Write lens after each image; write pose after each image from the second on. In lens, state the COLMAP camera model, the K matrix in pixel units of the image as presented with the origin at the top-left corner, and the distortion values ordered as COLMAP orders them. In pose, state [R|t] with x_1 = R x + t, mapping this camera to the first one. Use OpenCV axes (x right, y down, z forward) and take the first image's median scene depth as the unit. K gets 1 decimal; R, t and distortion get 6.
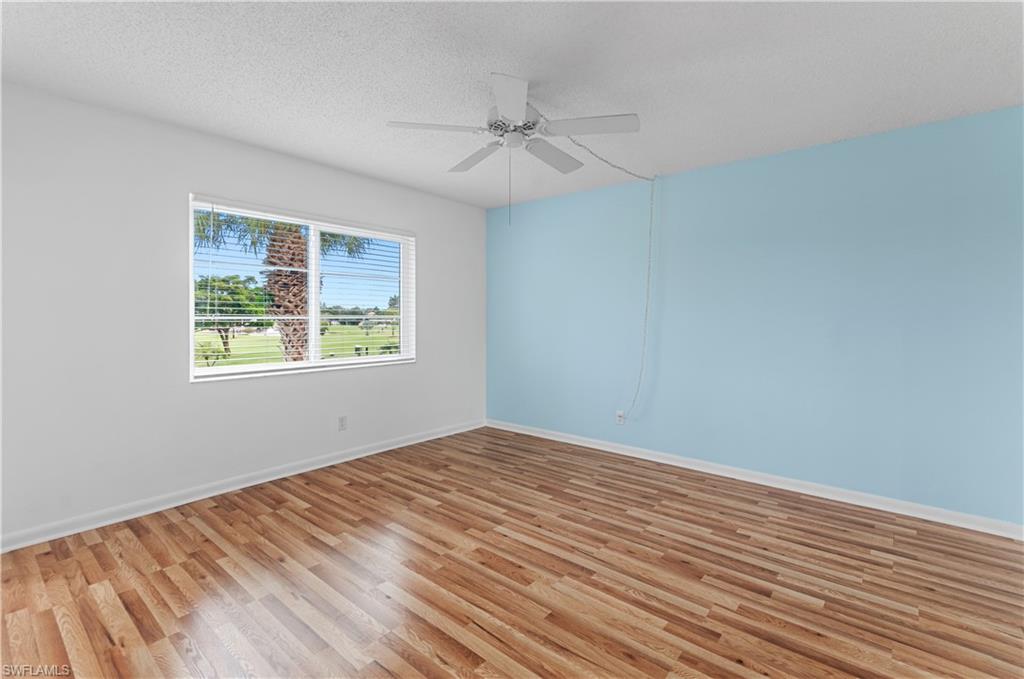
lens RADIAL K [[468.7, 0, 513.6], [0, 468.7, 318.0], [0, 0, 1]] dist [-0.000170, 0.000174]
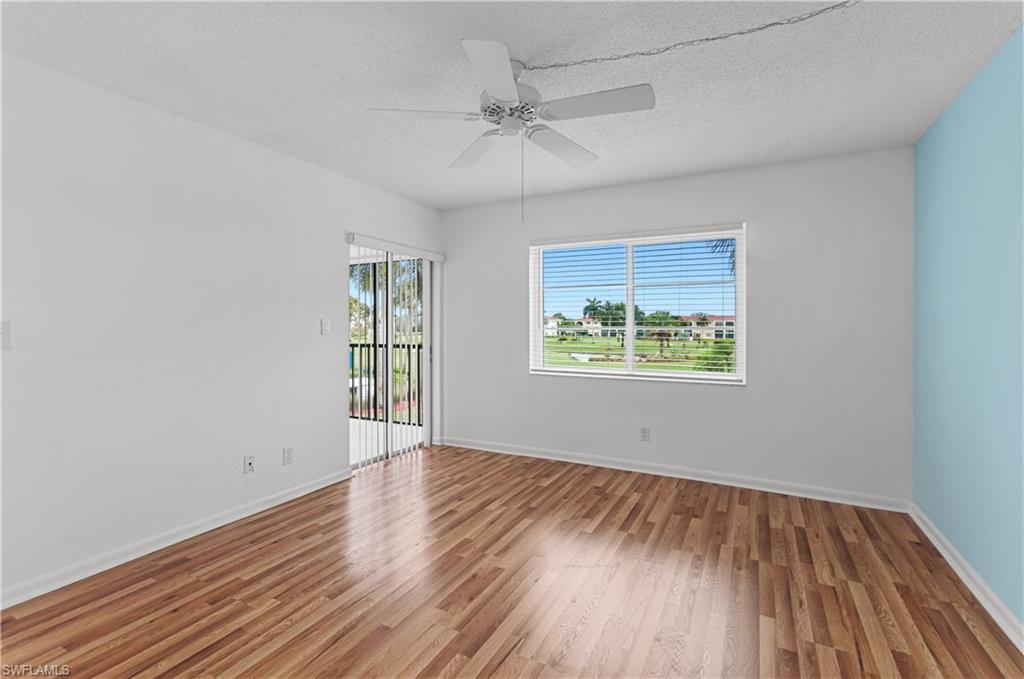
lens RADIAL K [[460.1, 0, 512.0], [0, 460.1, 339.5], [0, 0, 1]] dist [0.000011, 0.000099]
pose [[0.203728, 0.023589, -0.978743, 0.616758], [-0.007411, 0.999718, 0.022552, 0.005399], [0.978999, 0.002659, 0.203845, 0.617688]]
